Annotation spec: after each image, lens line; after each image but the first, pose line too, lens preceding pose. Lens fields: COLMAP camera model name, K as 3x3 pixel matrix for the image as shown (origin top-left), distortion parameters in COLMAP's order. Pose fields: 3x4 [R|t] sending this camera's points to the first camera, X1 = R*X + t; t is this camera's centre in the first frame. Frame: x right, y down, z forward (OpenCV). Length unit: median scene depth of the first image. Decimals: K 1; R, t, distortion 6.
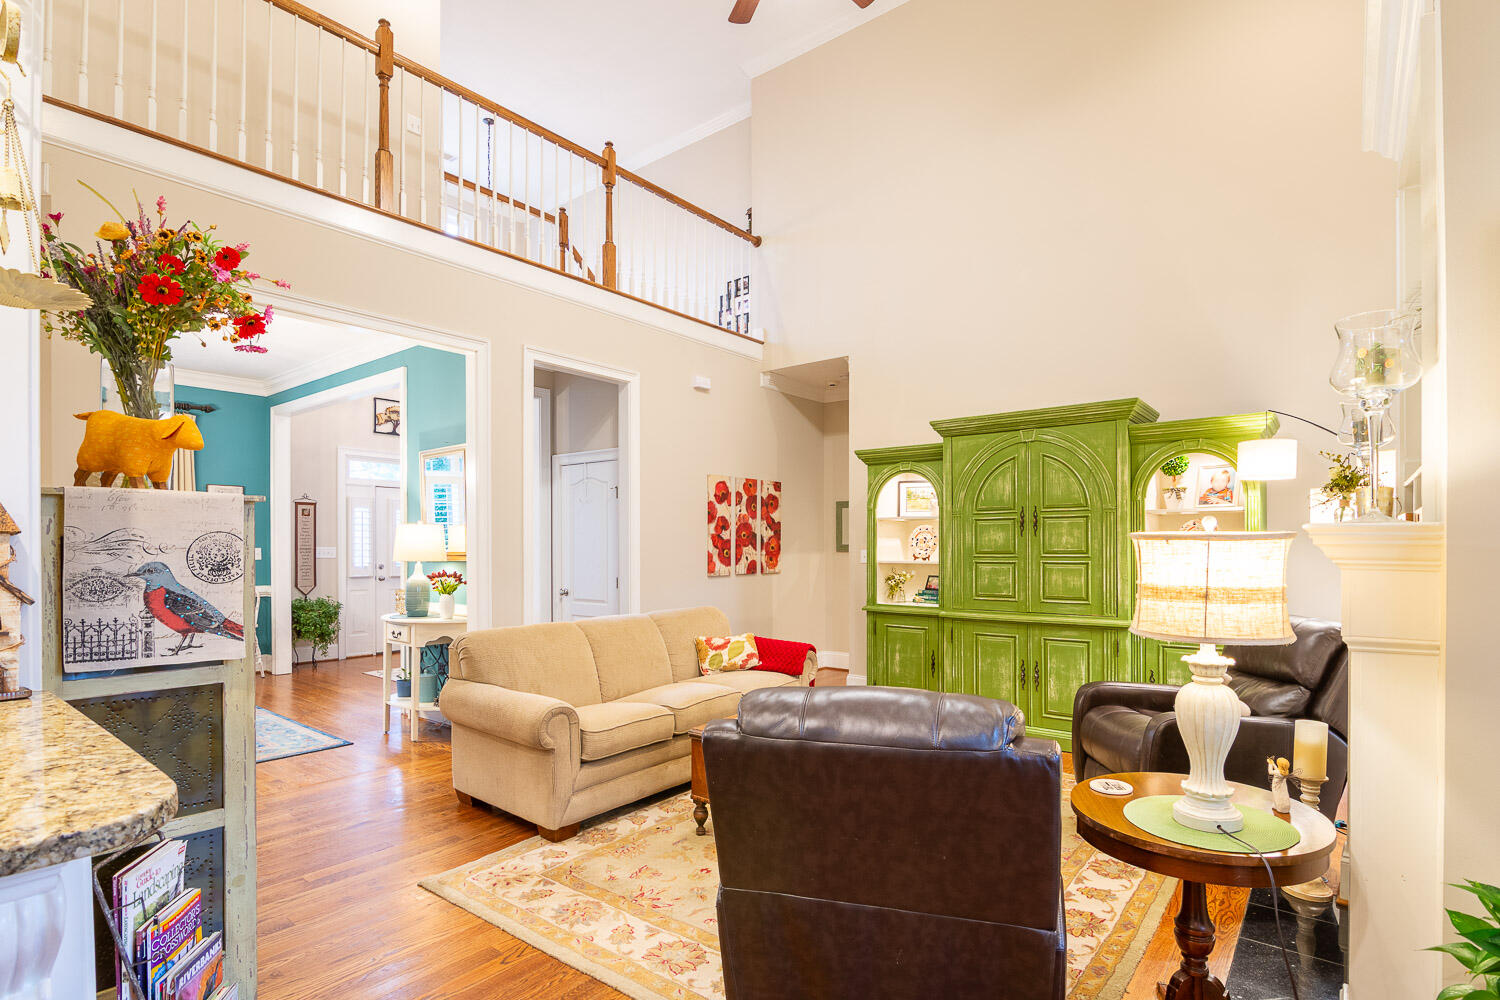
lens RADIAL K [[745.8, 0, 736.2], [0, 745.8, 543.6], [0, 0, 1]] dist [-0.008491, -0.003145]
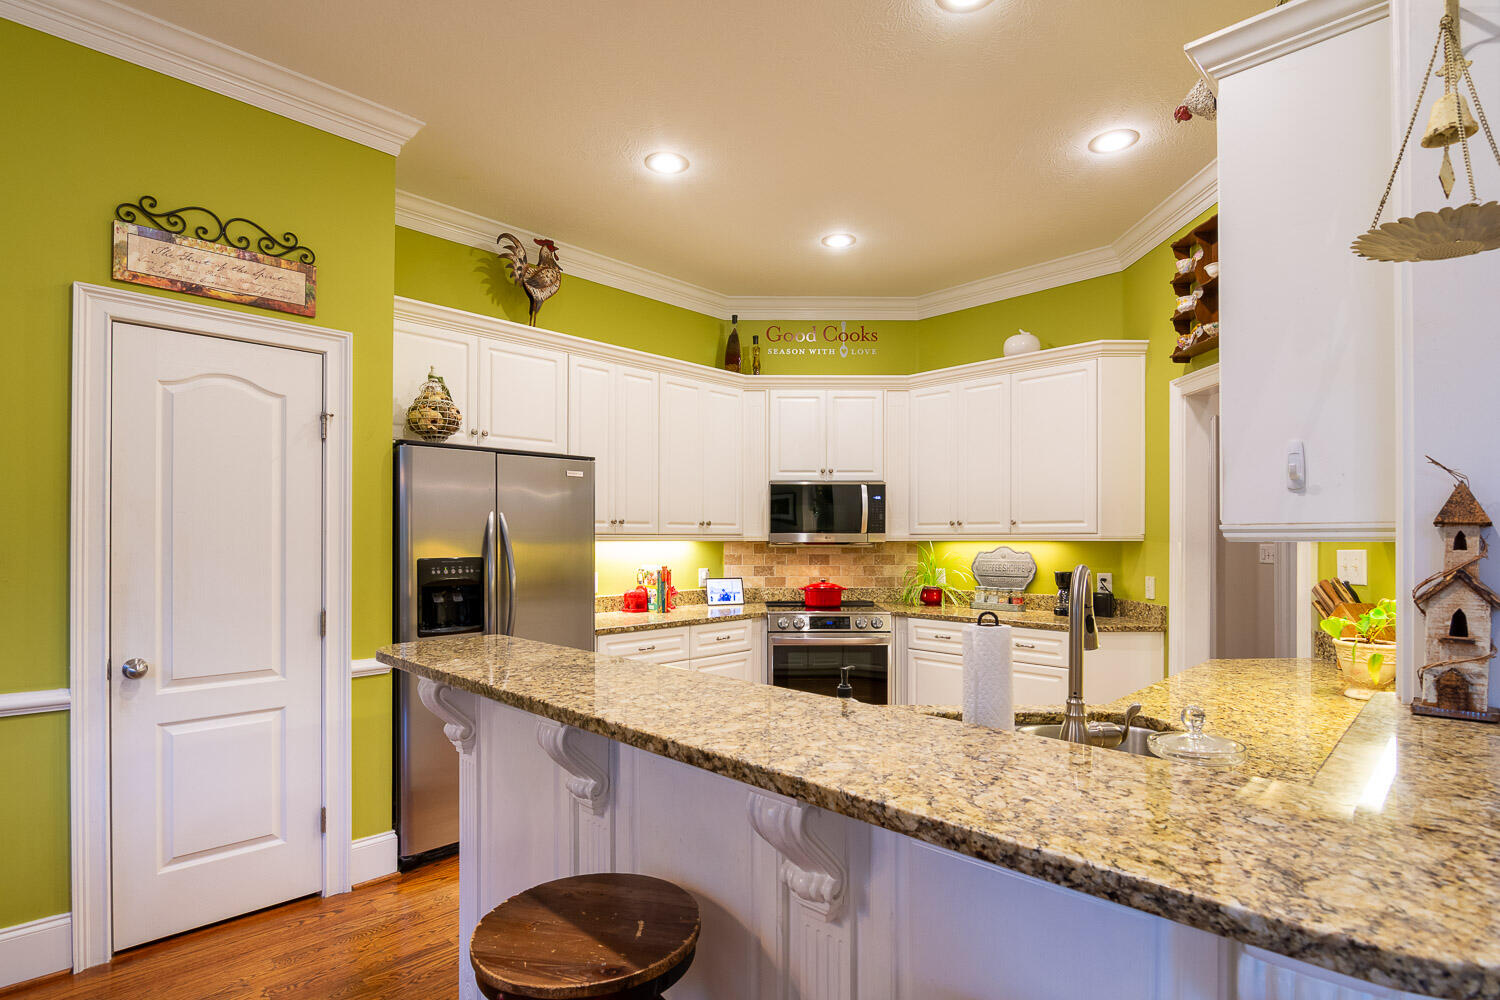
lens RADIAL K [[745.8, 0, 744.3], [0, 745.8, 537.2], [0, 0, 1]] dist [-0.008491, -0.003145]
pose [[-0.080786, -0.003380, -0.996726, -0.042046], [0.003570, 0.999987, -0.003681, 0.000555], [0.996725, -0.003856, -0.080773, 0.134988]]
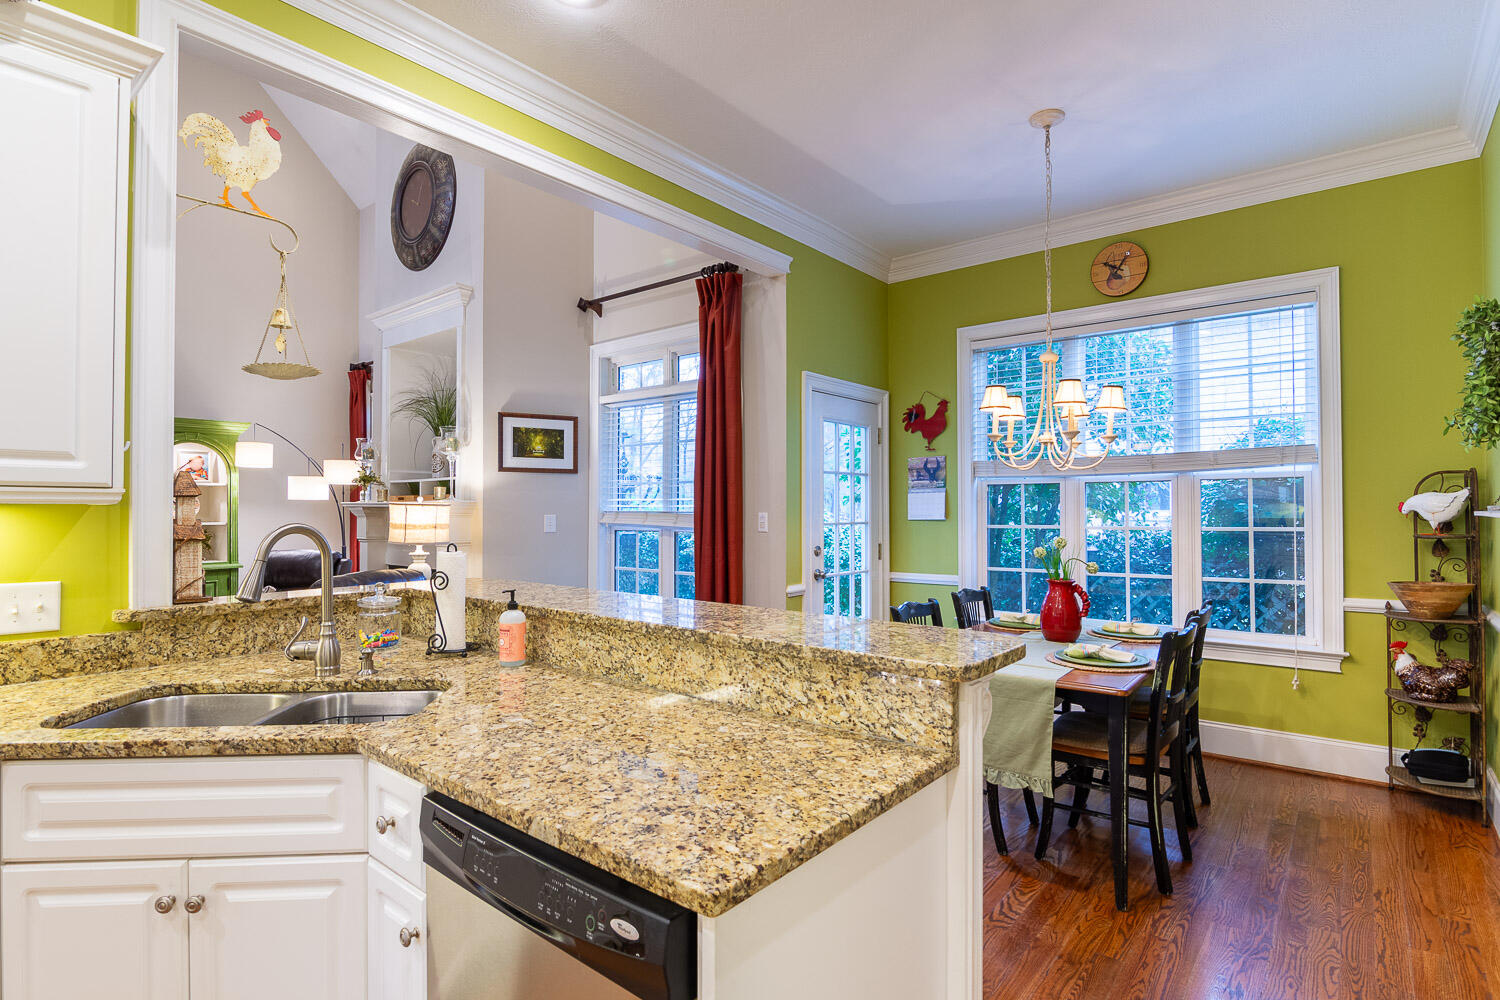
lens RADIAL K [[745.8, 0, 765.9], [0, 745.8, 497.4], [0, 0, 1]] dist [-0.008491, -0.003145]
pose [[-0.018587, 0.020144, 0.999624, -1.158758], [-0.002283, 0.999794, -0.020190, 0.008887], [-0.999825, -0.002658, -0.018537, -0.068335]]
